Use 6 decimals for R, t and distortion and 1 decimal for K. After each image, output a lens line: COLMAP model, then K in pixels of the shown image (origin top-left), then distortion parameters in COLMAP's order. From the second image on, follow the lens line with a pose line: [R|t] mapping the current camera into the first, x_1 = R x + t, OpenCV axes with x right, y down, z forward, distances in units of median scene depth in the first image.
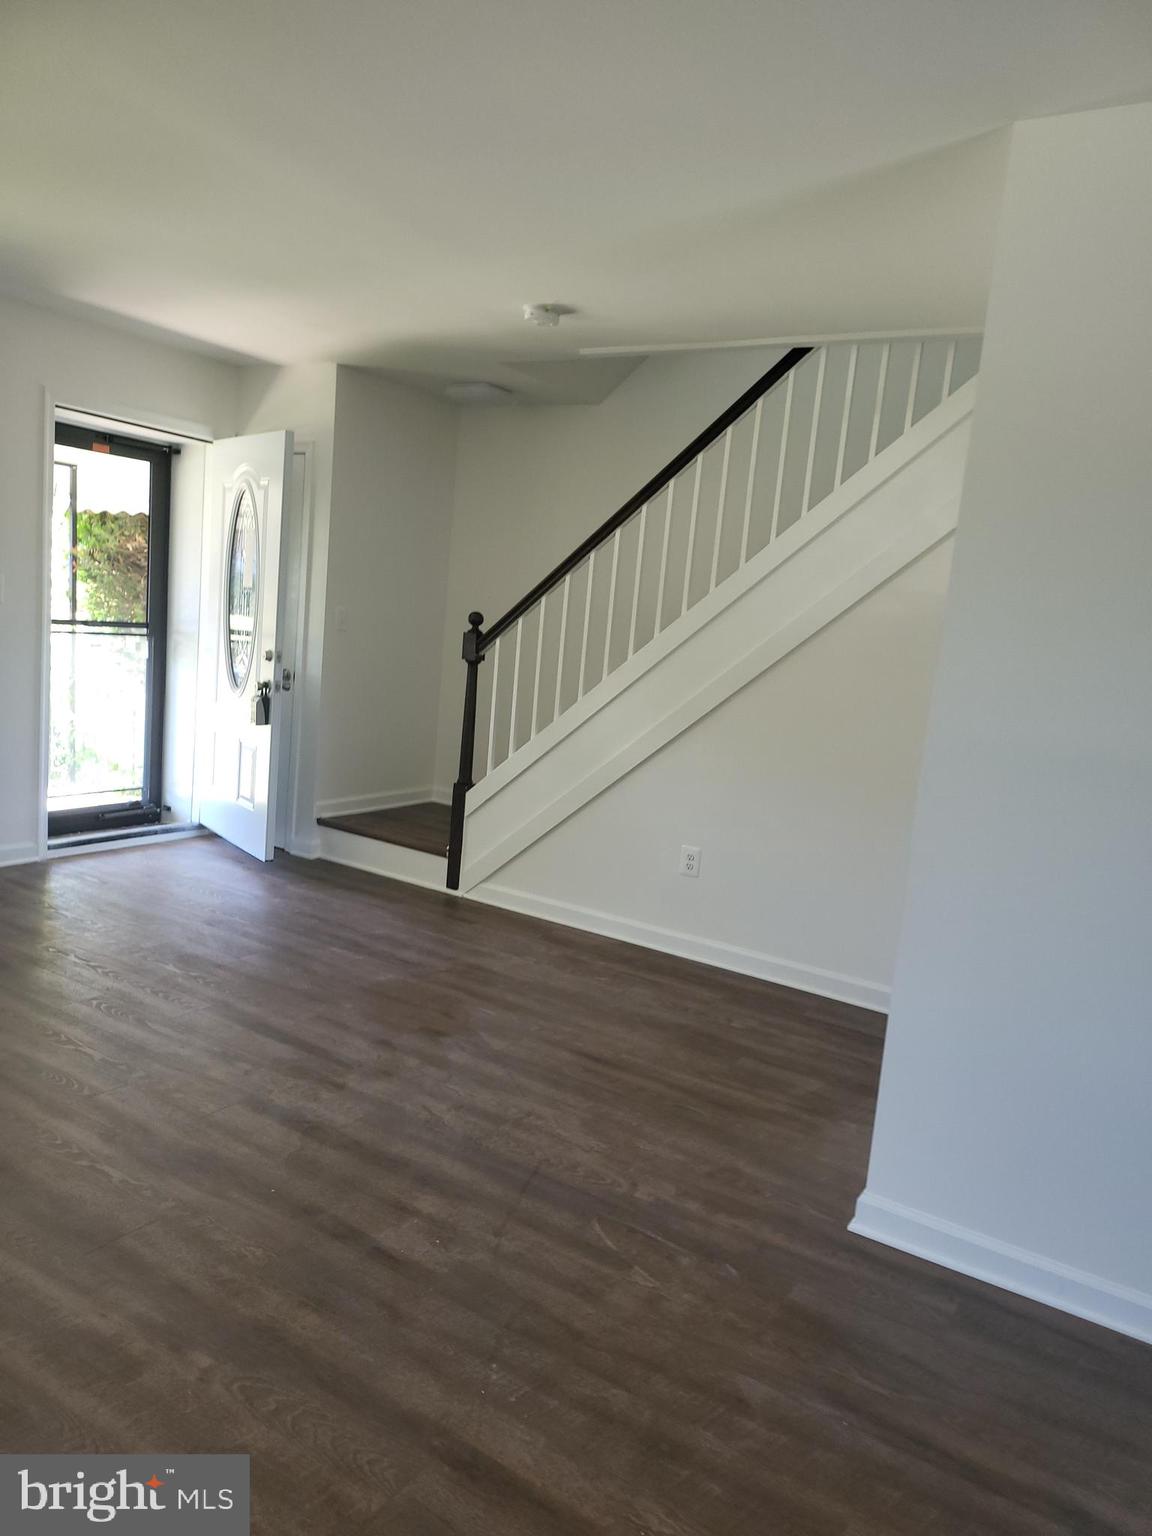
lens RADIAL K [[1068.8, 0, 596.6], [0, 1068.8, 773.2], [0, 0, 1]] dist [0.068820, -0.065126]
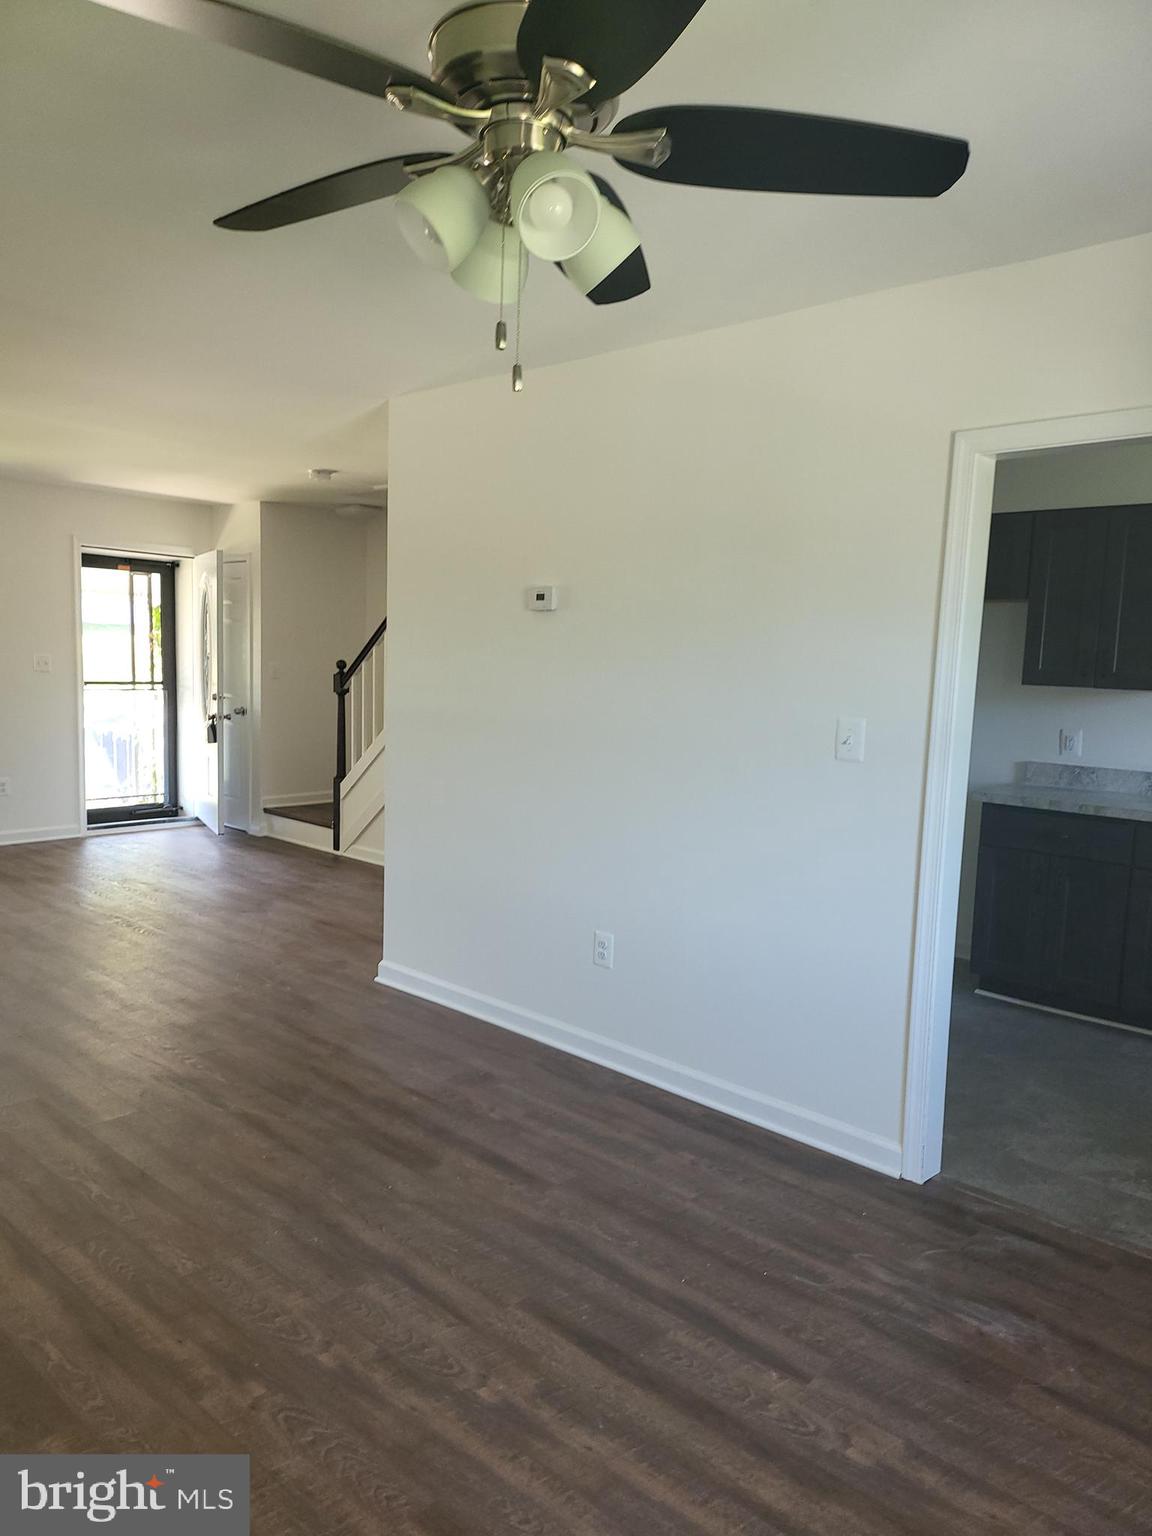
lens RADIAL K [[1075.2, 0, 561.0], [0, 1075.2, 776.4], [0, 0, 1]] dist [0.077142, -0.073120]
pose [[0.978016, -0.036915, -0.205237, 0.477259], [0.027536, 0.998450, -0.048369, 0.088790], [0.206704, 0.041654, 0.977516, -0.380033]]
